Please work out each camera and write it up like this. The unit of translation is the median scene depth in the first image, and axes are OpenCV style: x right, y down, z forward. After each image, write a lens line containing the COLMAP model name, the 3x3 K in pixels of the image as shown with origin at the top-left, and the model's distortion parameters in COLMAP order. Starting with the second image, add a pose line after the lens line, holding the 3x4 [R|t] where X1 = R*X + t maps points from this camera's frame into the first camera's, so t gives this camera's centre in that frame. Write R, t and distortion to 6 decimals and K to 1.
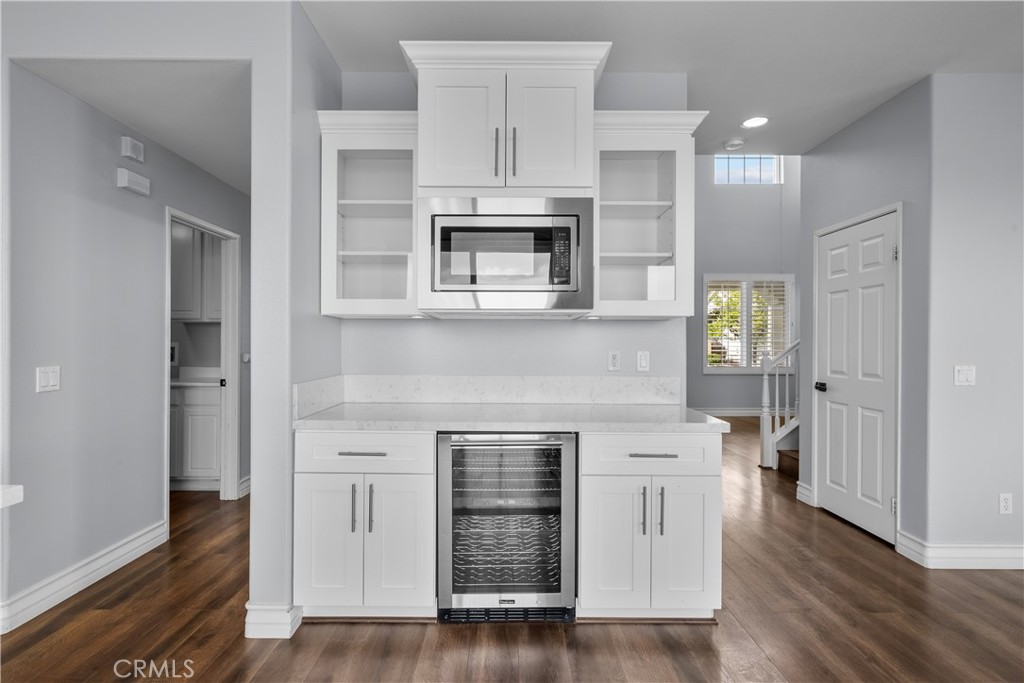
lens RADIAL K [[494.7, 0, 507.1], [0, 494.7, 339.5], [0, 0, 1]] dist [-0.000457, -0.000392]
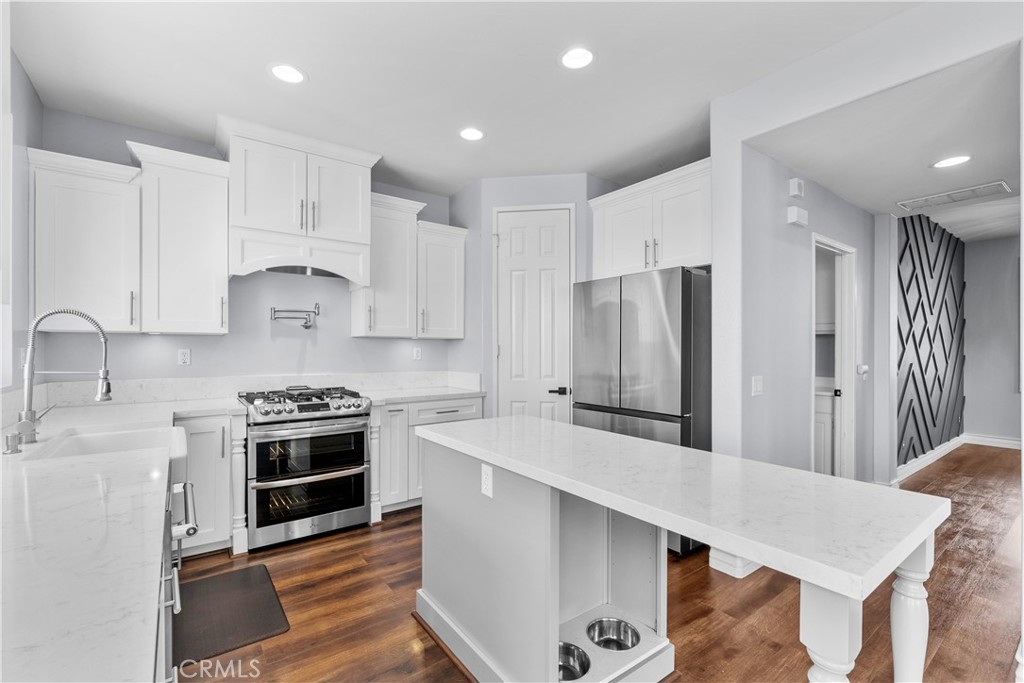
lens RADIAL K [[446.2, 0, 507.2], [0, 446.2, 347.3], [0, 0, 1]] dist [-0.000843, 0.000751]
pose [[0.593073, -0.005763, -0.805128, -0.328014], [0.007296, 0.999972, -0.001784, -0.016985], [0.805116, -0.004816, 0.593098, -0.164840]]
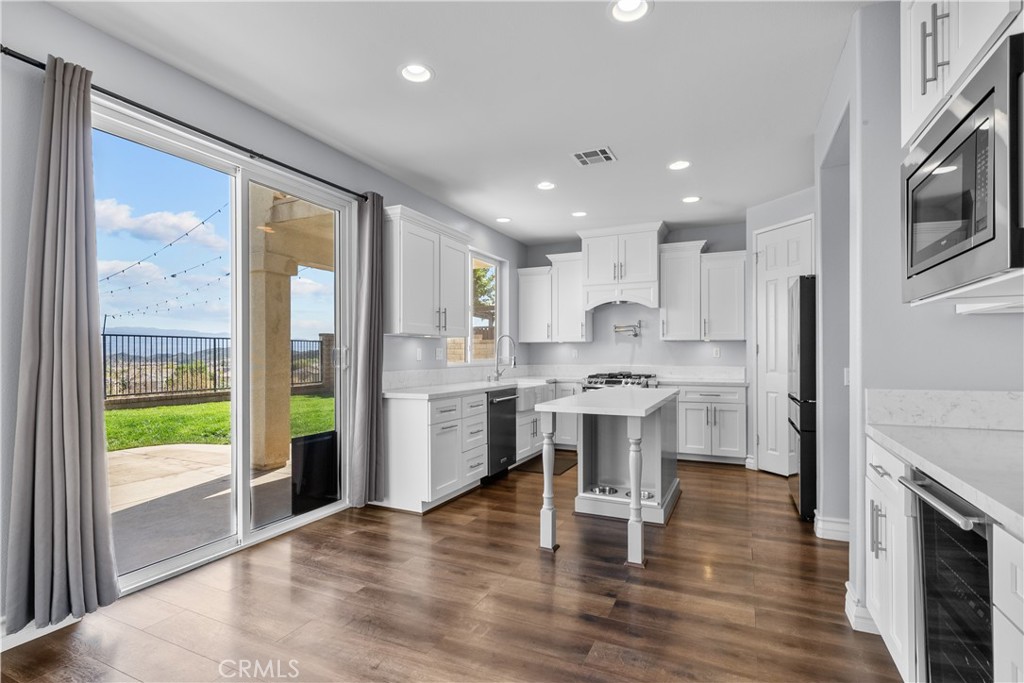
lens RADIAL K [[495.3, 0, 506.3], [0, 495.3, 354.4], [0, 0, 1]] dist [0.000424, -0.000038]
pose [[-0.428504, -0.004230, -0.903530, 0.632697], [0.006286, 0.999951, -0.007662, 0.018091], [0.903518, -0.008963, -0.428456, 0.592299]]
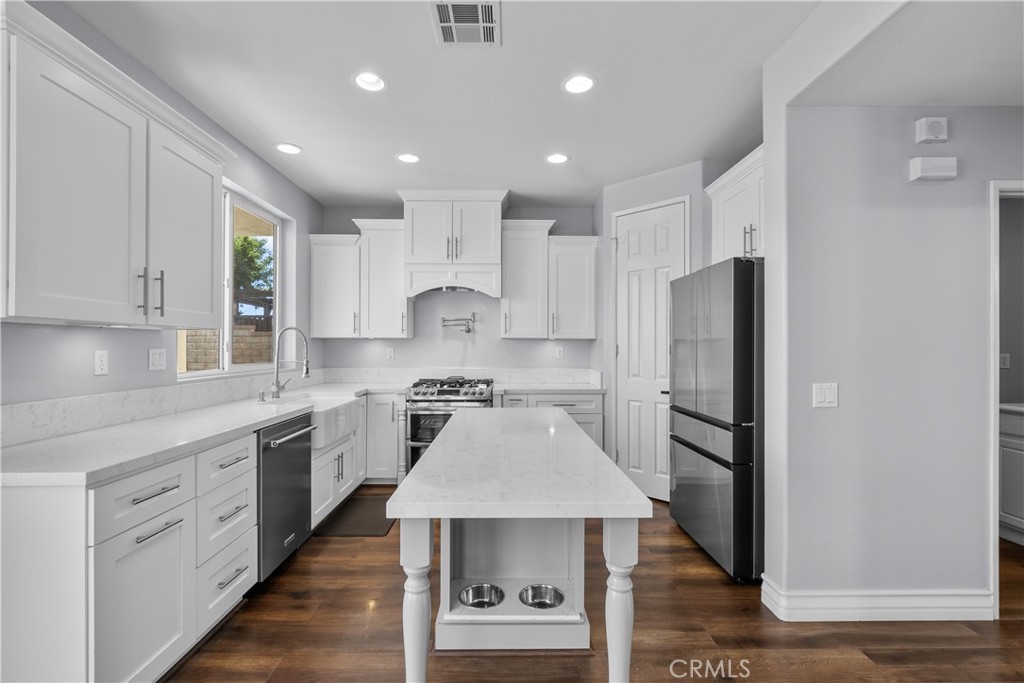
lens RADIAL K [[454.8, 0, 508.6], [0, 454.8, 345.8], [0, 0, 1]] dist [-0.001465, 0.000200]
pose [[0.013781, -0.006869, -0.999881, 0.003537], [0.005675, 0.999961, -0.006791, -0.016132], [0.999889, -0.005581, 0.013819, 0.273523]]
